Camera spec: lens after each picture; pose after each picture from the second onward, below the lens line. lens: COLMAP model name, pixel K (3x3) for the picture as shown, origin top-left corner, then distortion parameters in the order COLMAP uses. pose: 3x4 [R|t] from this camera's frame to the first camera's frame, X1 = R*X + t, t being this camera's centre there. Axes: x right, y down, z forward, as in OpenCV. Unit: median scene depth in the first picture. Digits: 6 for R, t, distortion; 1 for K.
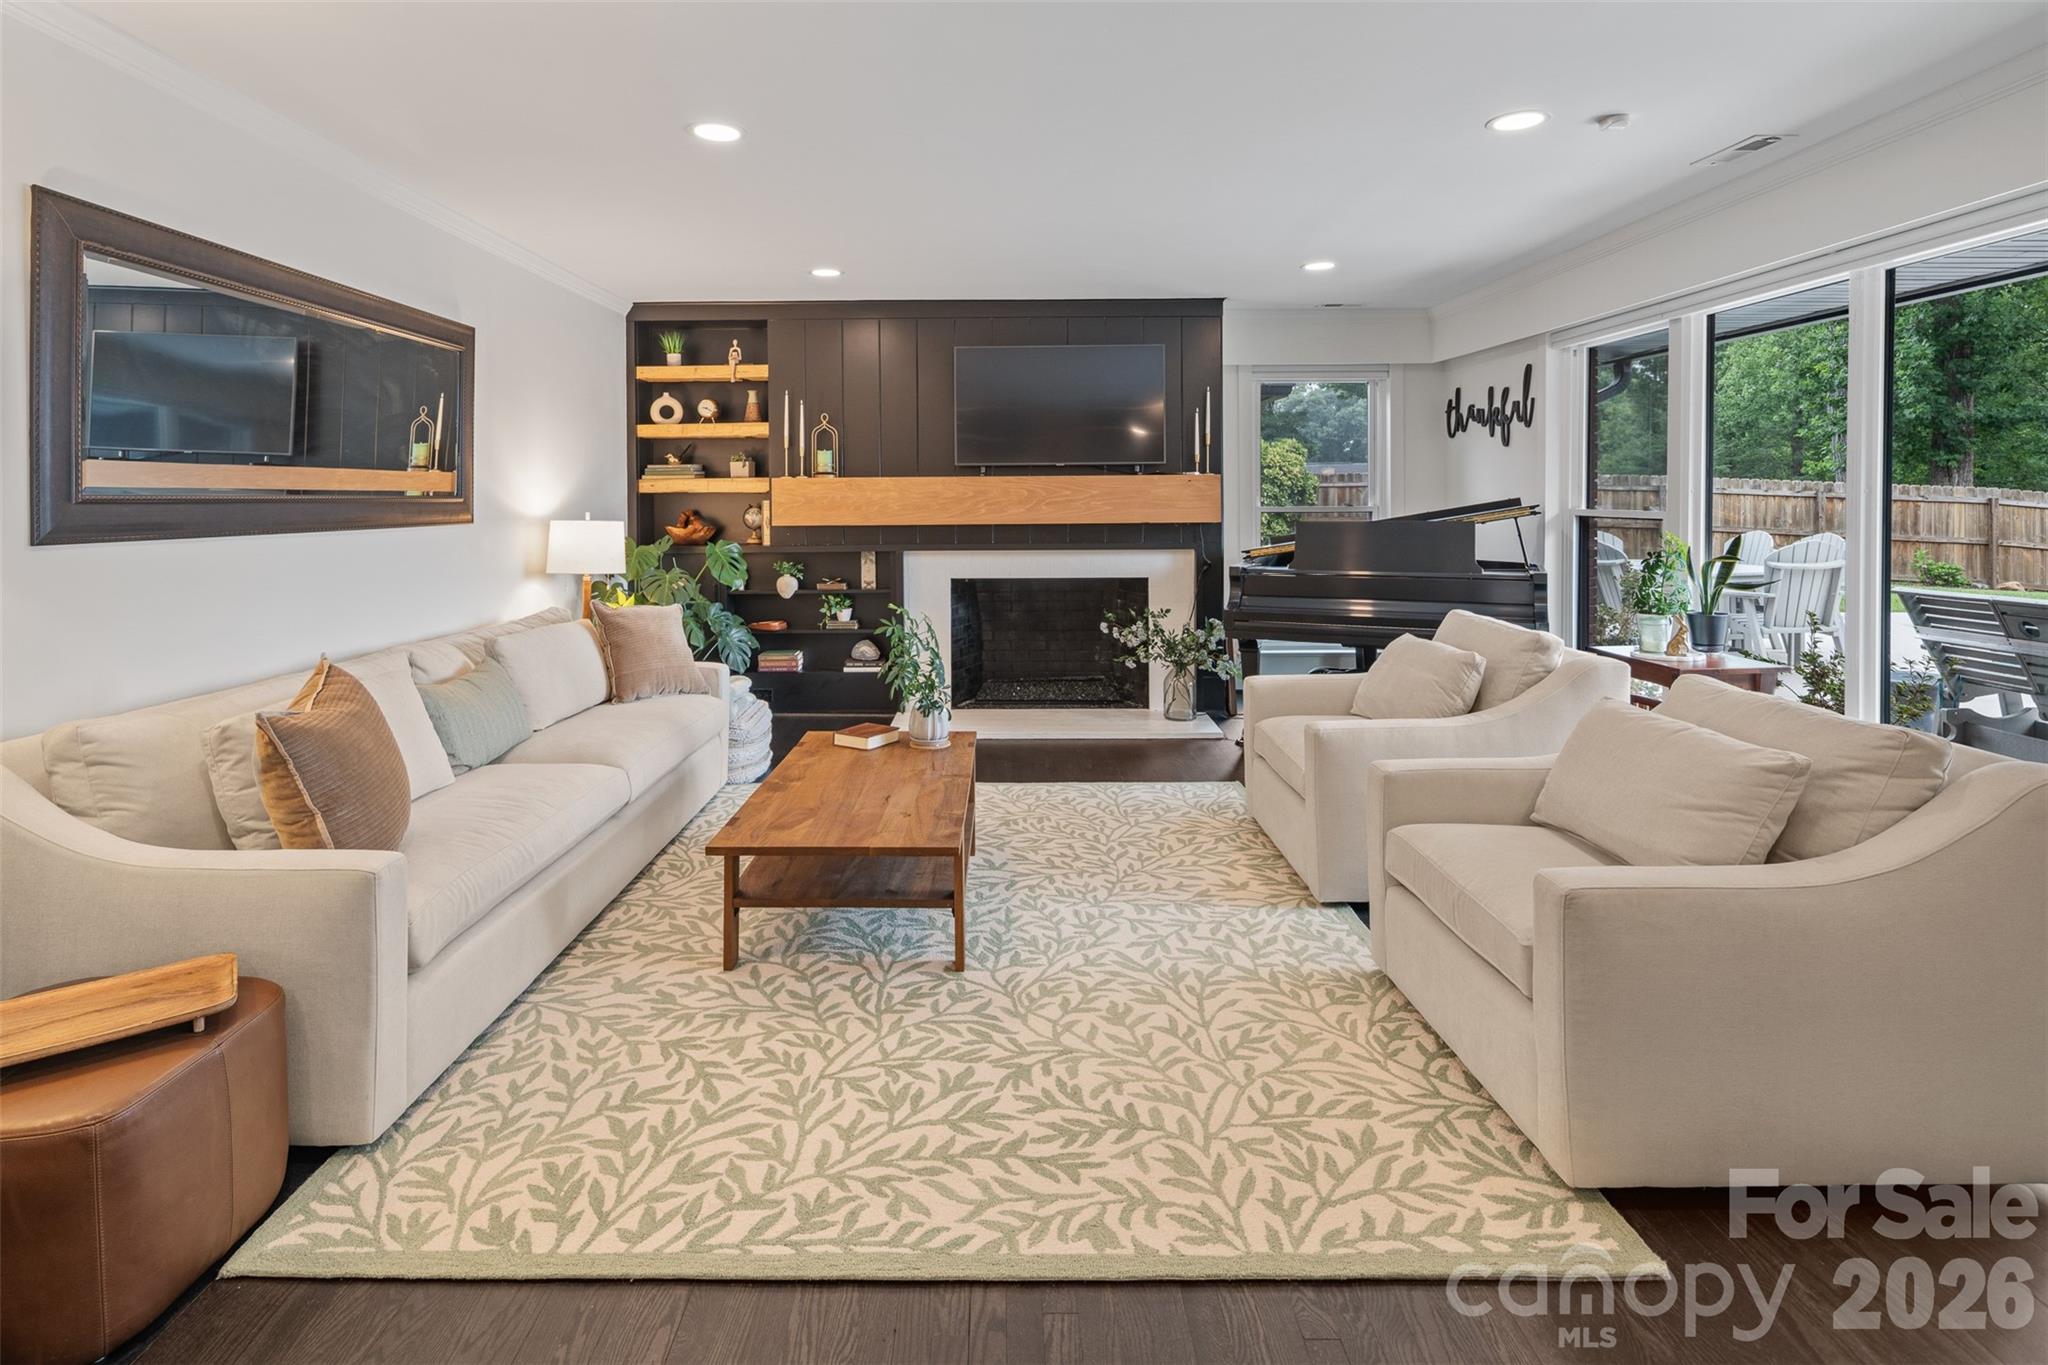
lens RADIAL K [[1024.8, 0, 986.0], [0, 1024.8, 511.2], [0, 0, 1]] dist [0.000547, 0.000216]
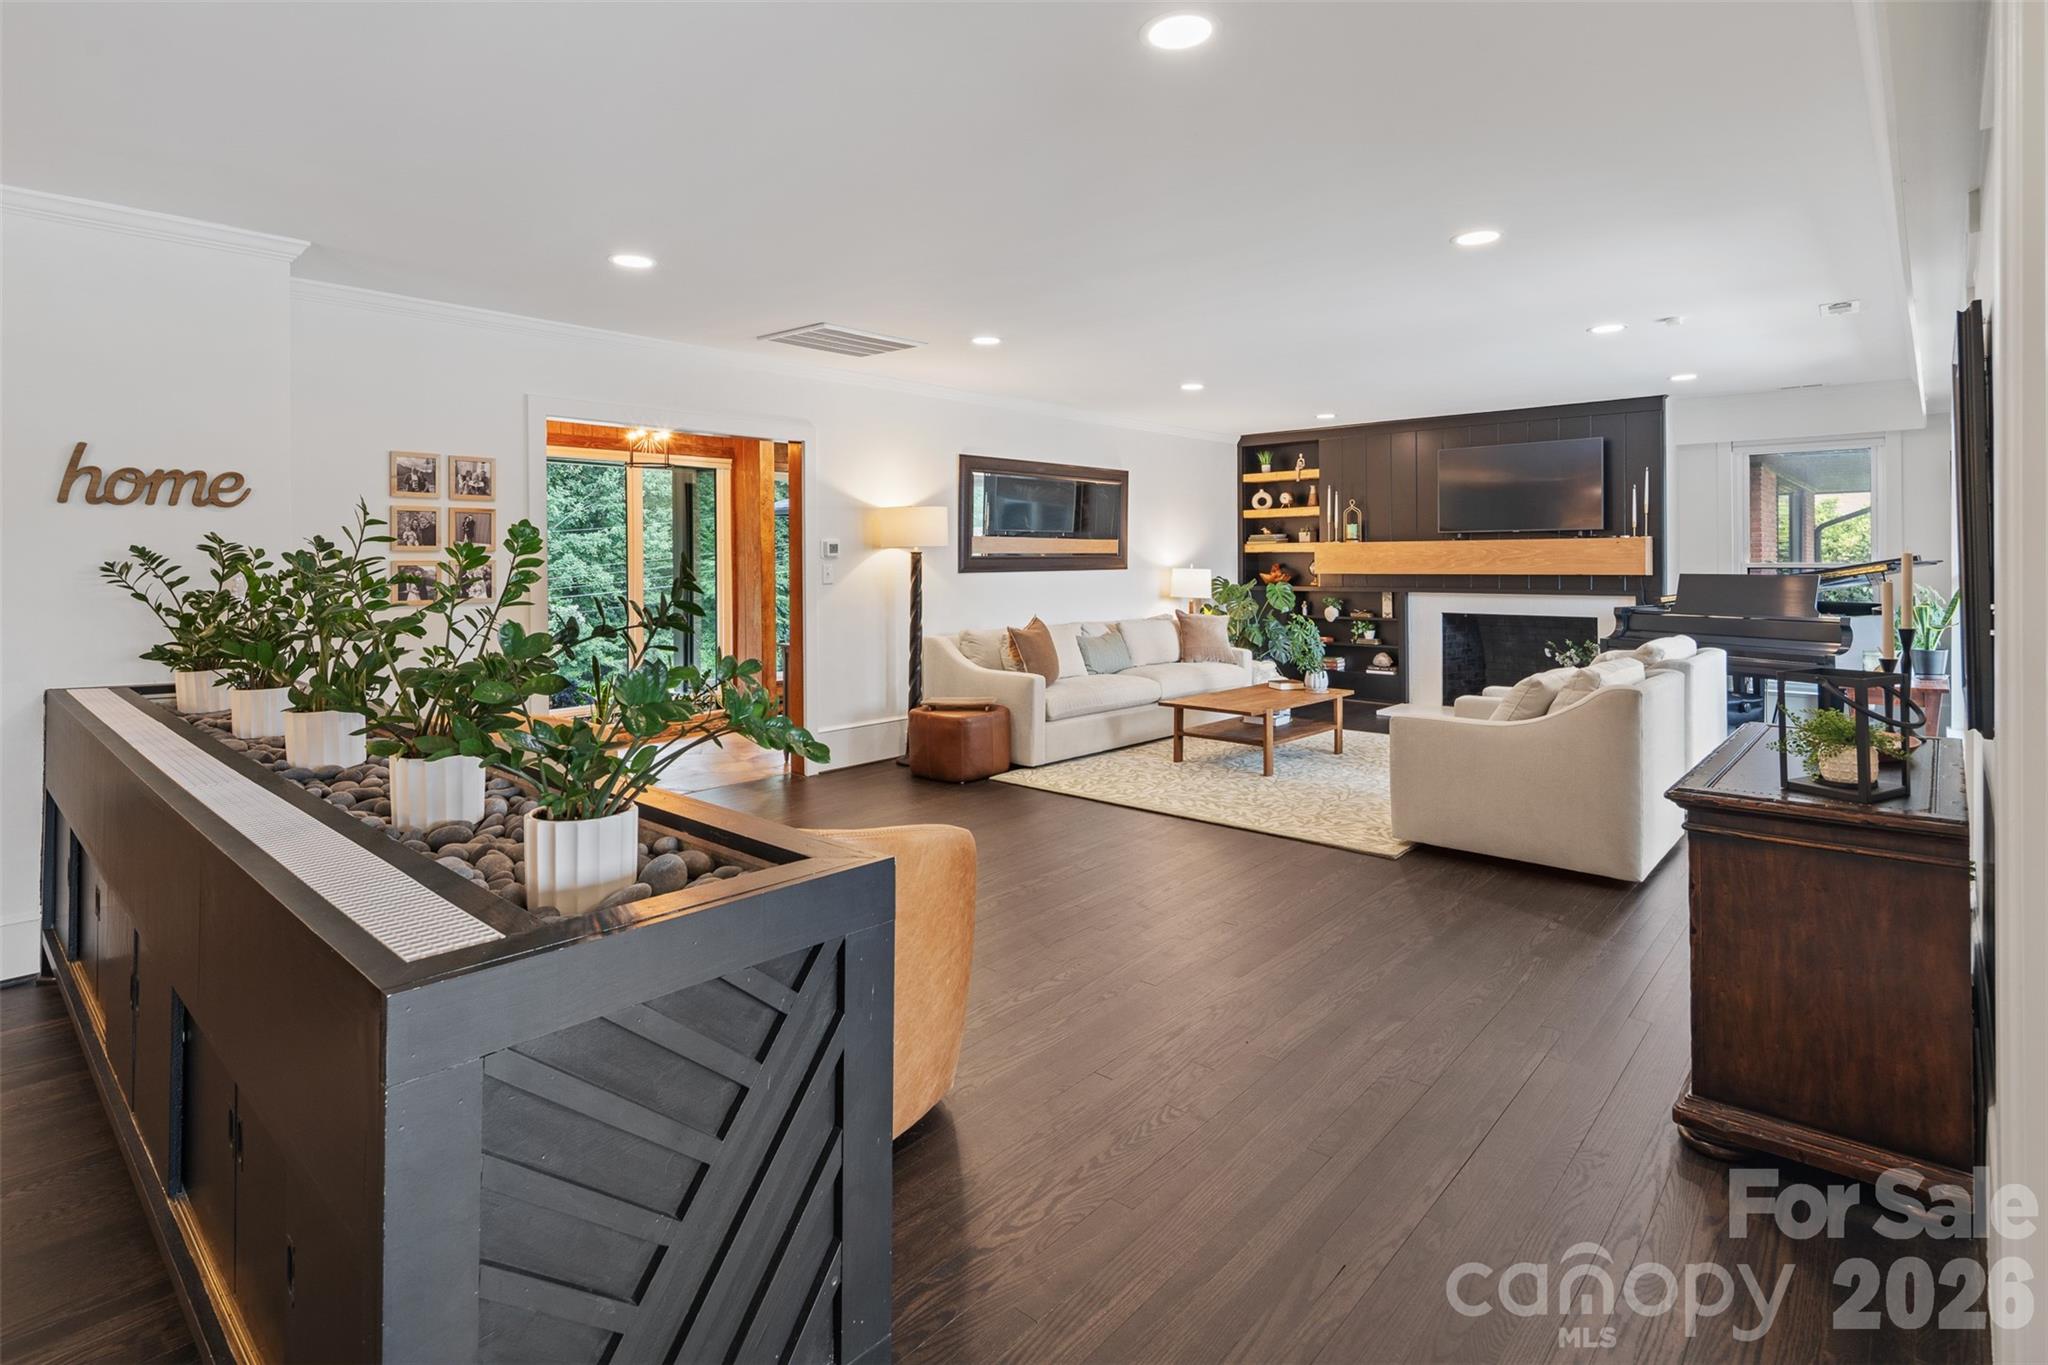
lens RADIAL K [[1014.7, 0, 1023.7], [0, 1014.7, 556.2], [0, 0, 1]] dist [-0.001211, 0.000271]
pose [[0.748947, 0.000609, -0.662630, 0.852623], [-0.006486, 0.999958, -0.006412, 0.001301], [0.662598, 0.009101, 0.748920, -0.796157]]
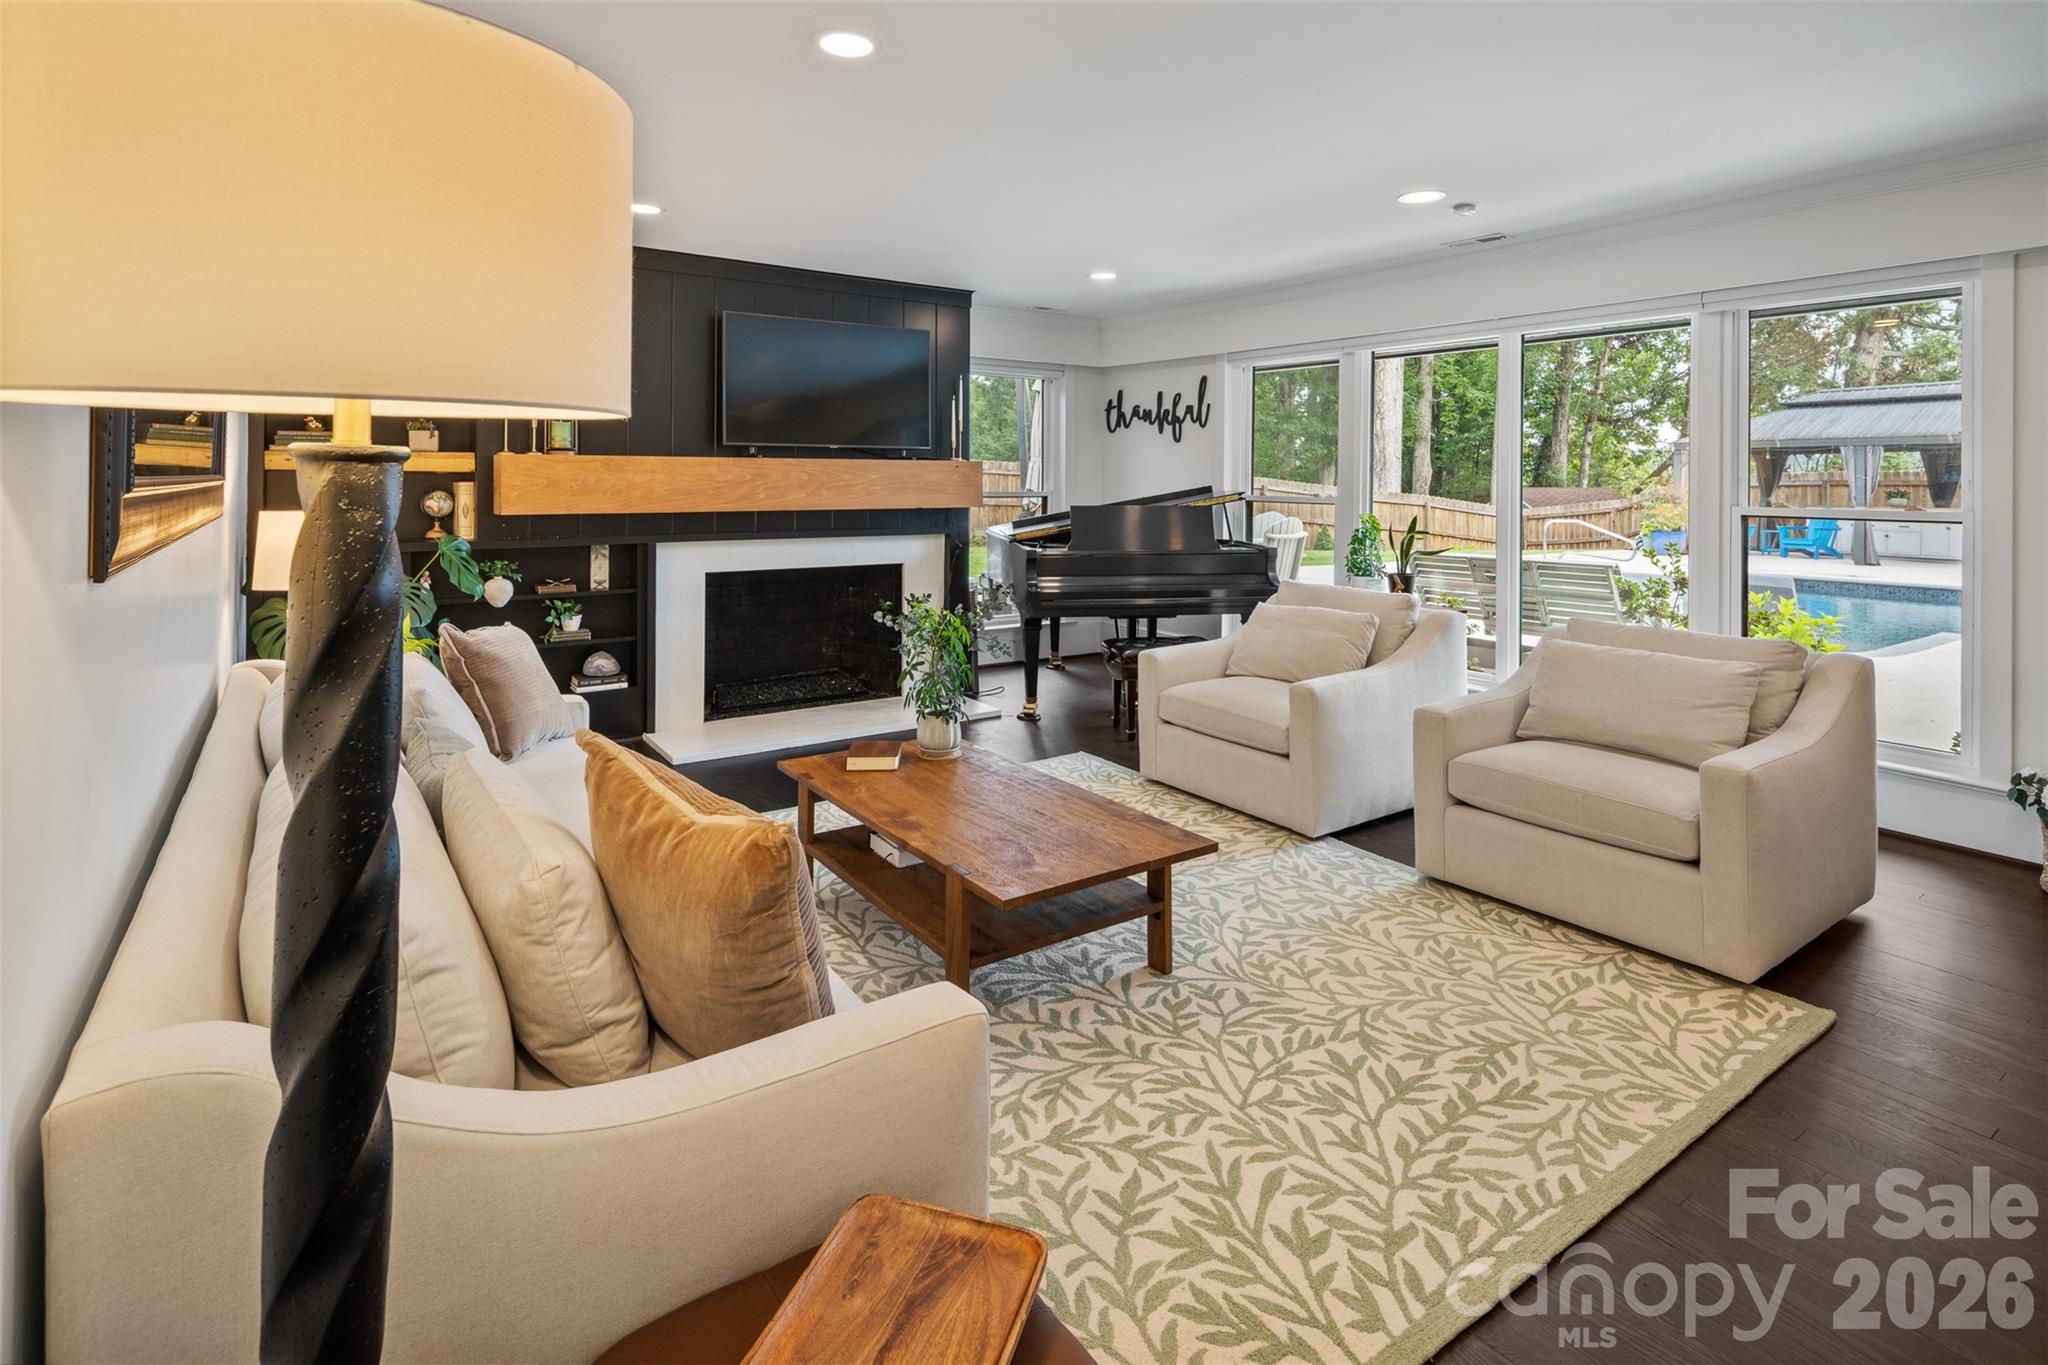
lens RADIAL K [[1024.9, 0, 1015.6], [0, 1024.9, 475.0], [0, 0, 1]] dist [0.001084, 0.000452]
pose [[0.814181, 0.012562, 0.580475, -0.607466], [-0.003373, 0.999851, -0.016907, -0.007567], [-0.580601, 0.011807, 0.814103, 0.240506]]
